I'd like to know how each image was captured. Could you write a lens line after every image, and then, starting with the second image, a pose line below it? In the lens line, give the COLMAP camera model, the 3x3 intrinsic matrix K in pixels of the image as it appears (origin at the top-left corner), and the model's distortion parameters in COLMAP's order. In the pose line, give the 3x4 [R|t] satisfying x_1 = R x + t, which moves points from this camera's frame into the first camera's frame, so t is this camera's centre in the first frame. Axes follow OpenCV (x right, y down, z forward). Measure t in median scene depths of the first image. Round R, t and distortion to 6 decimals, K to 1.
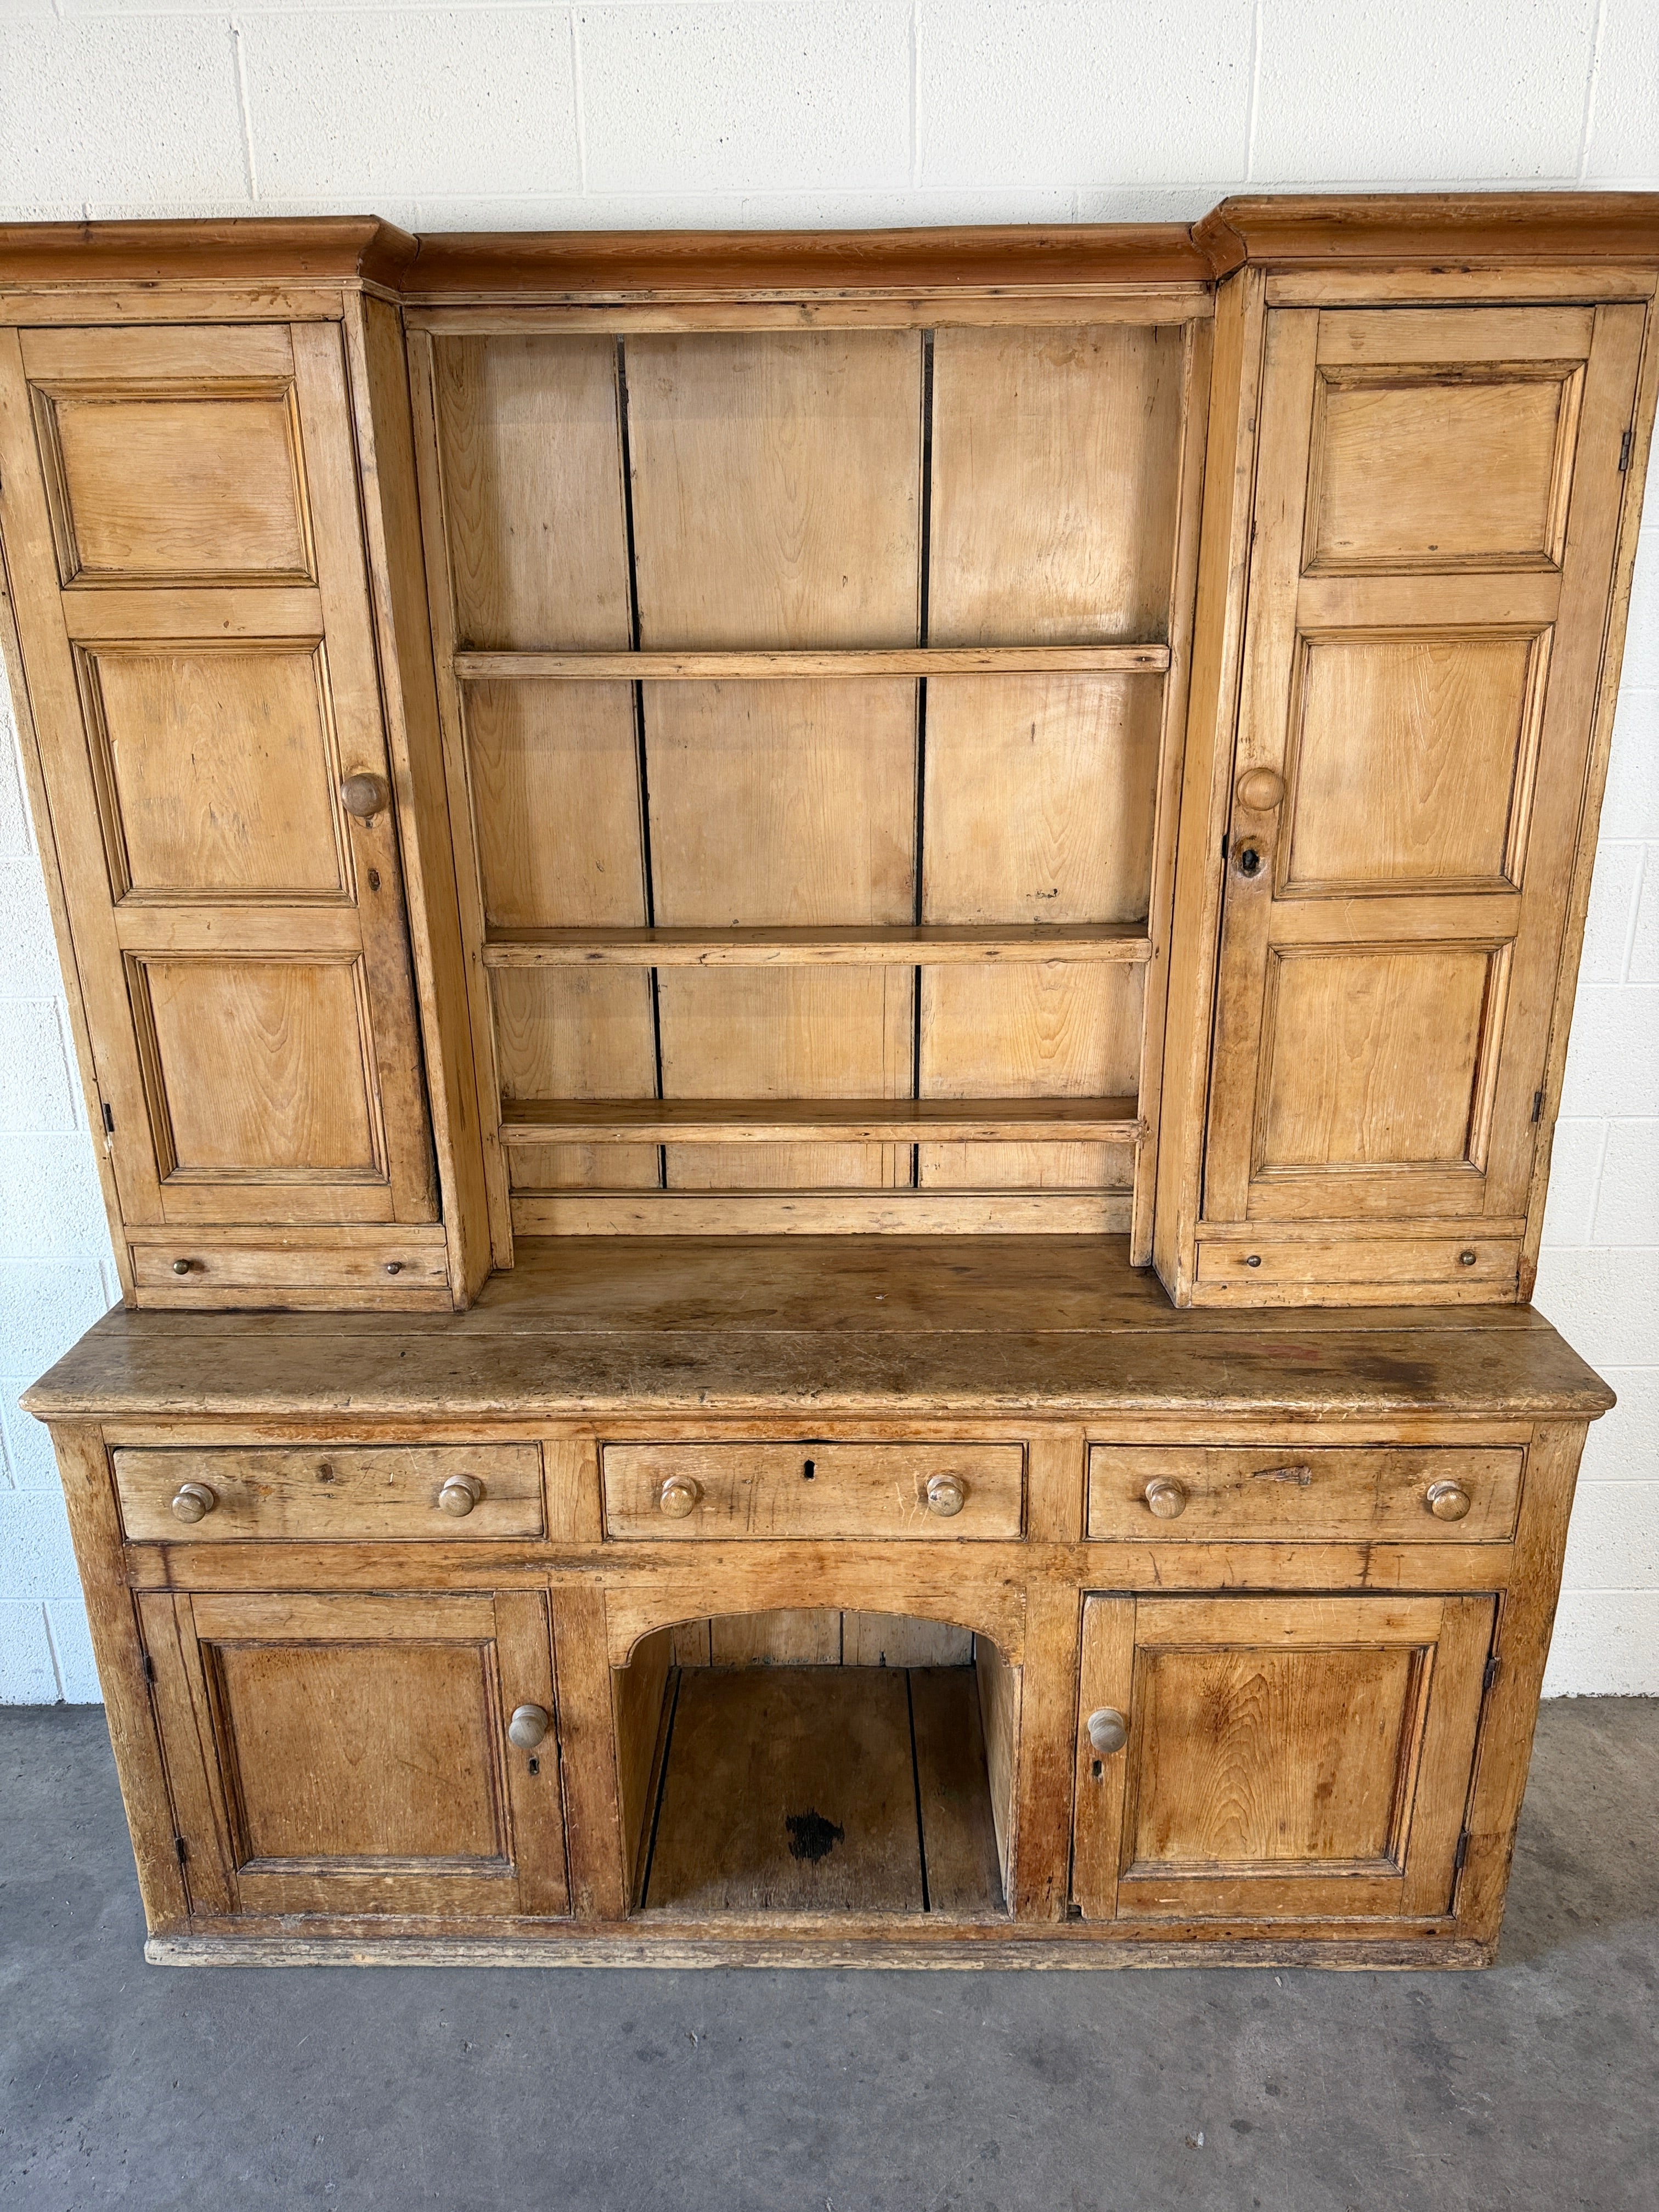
lens RADIAL K [[1561.0, 0, 828.3], [0, 1561.0, 1098.2], [0, 0, 1]] dist [0.057893, -0.083158]
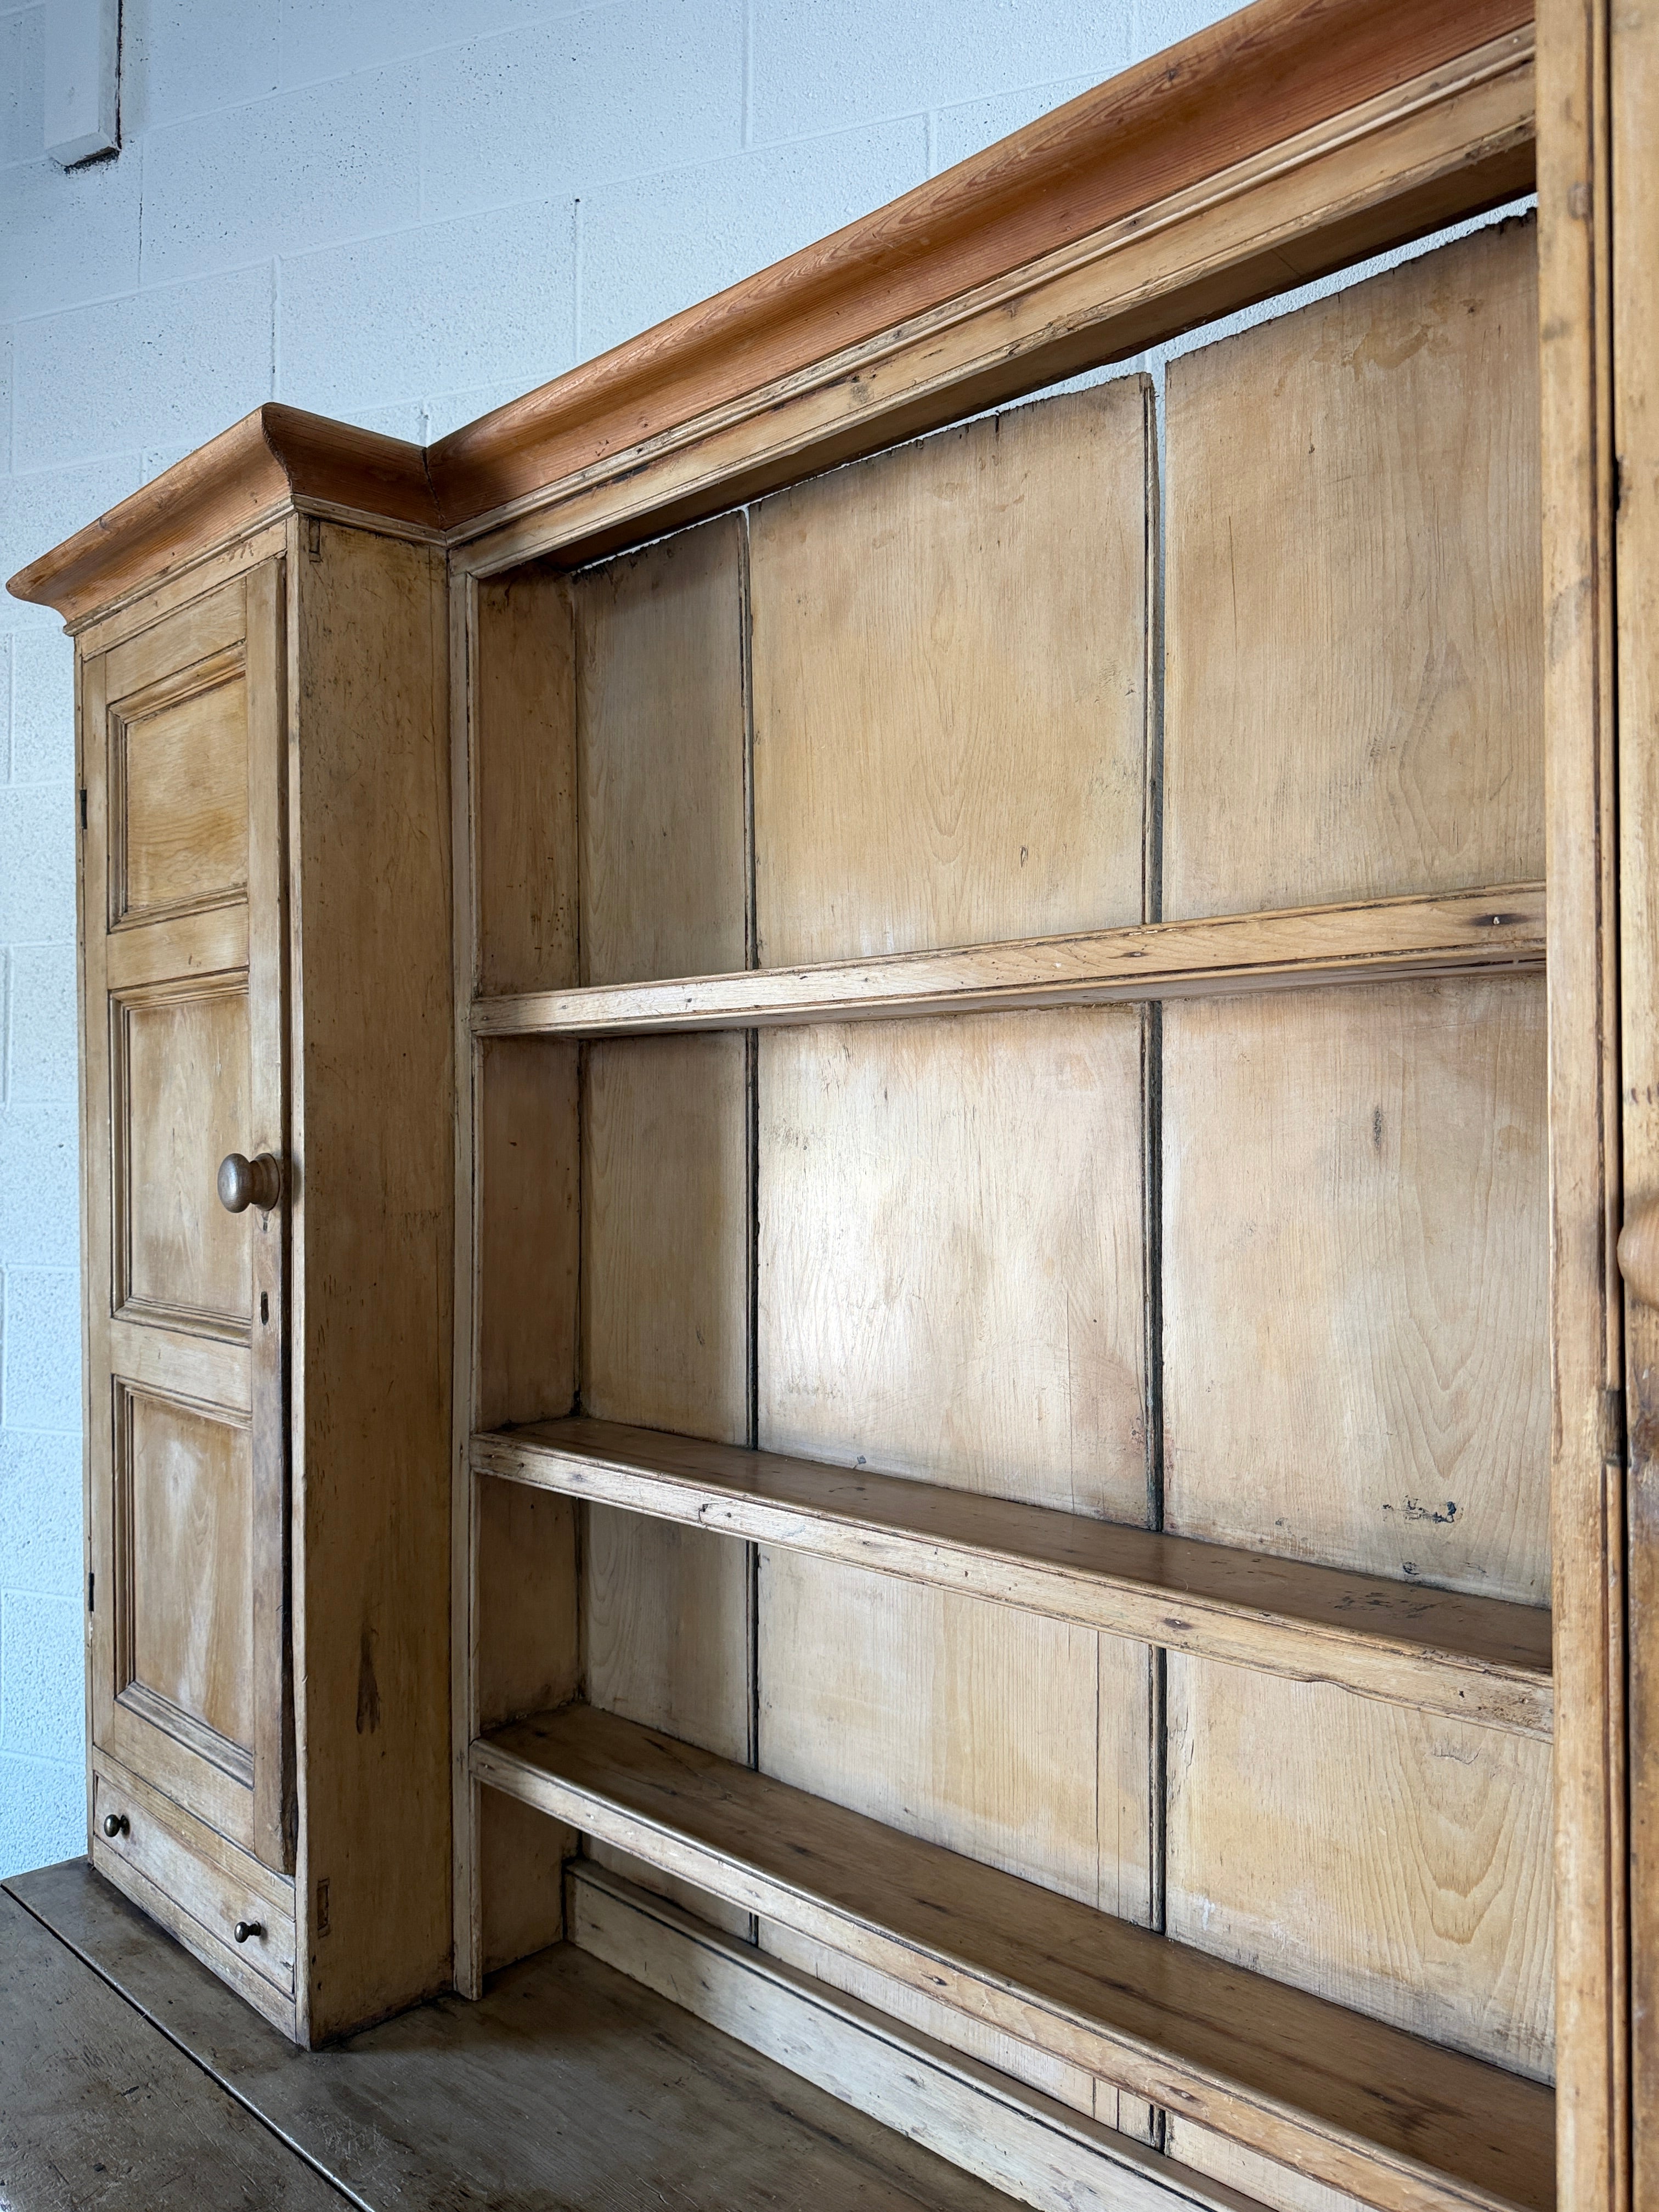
lens RADIAL K [[1561.0, 0, 825.6], [0, 1561.0, 1115.4], [0, 0, 1]] dist [0.057893, -0.083158]
pose [[0.738430, 0.002707, -0.674324, 0.326094], [-0.223853, 0.944268, -0.241344, -0.102161], [0.636090, 0.329166, 0.697882, 0.618853]]
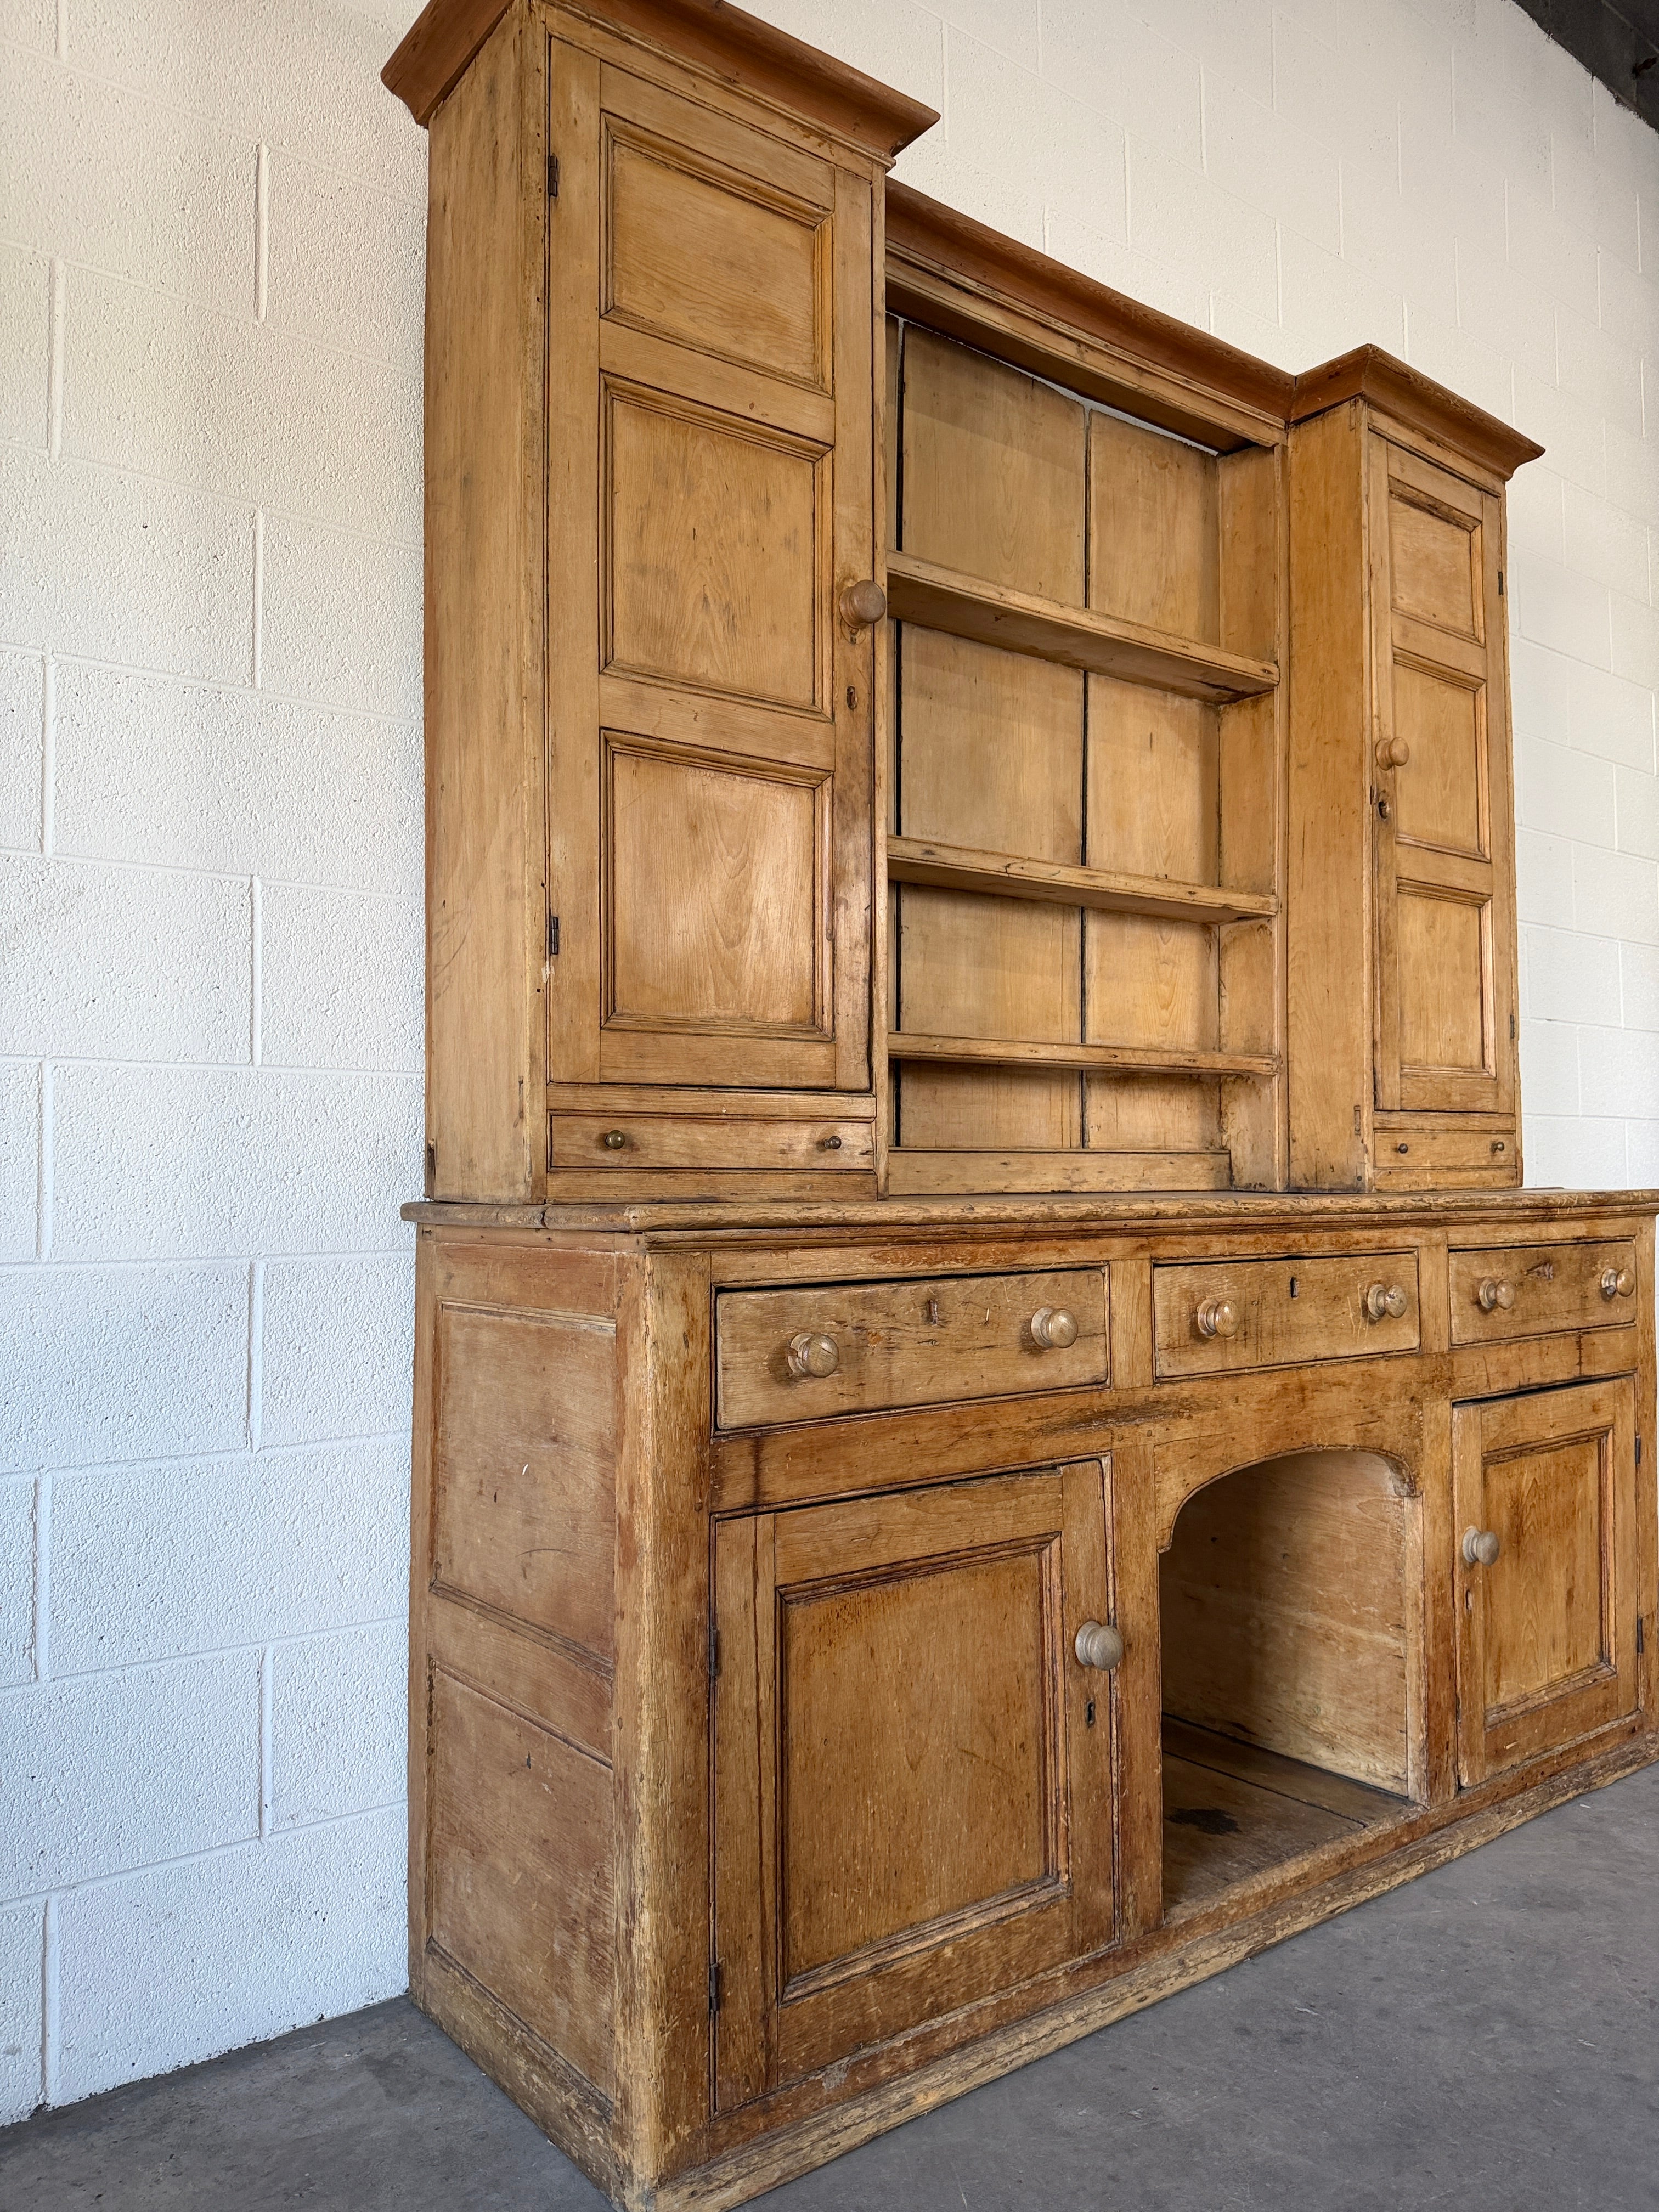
lens RADIAL K [[1561.0, 0, 826.2], [0, 1561.0, 1114.9], [0, 0, 1]] dist [0.057893, -0.083158]
pose [[0.785355, 0.031258, 0.618256, -0.835704], [0.192560, 0.936843, -0.291969, 0.353733], [-0.588335, 0.348351, 0.729735, 0.381710]]
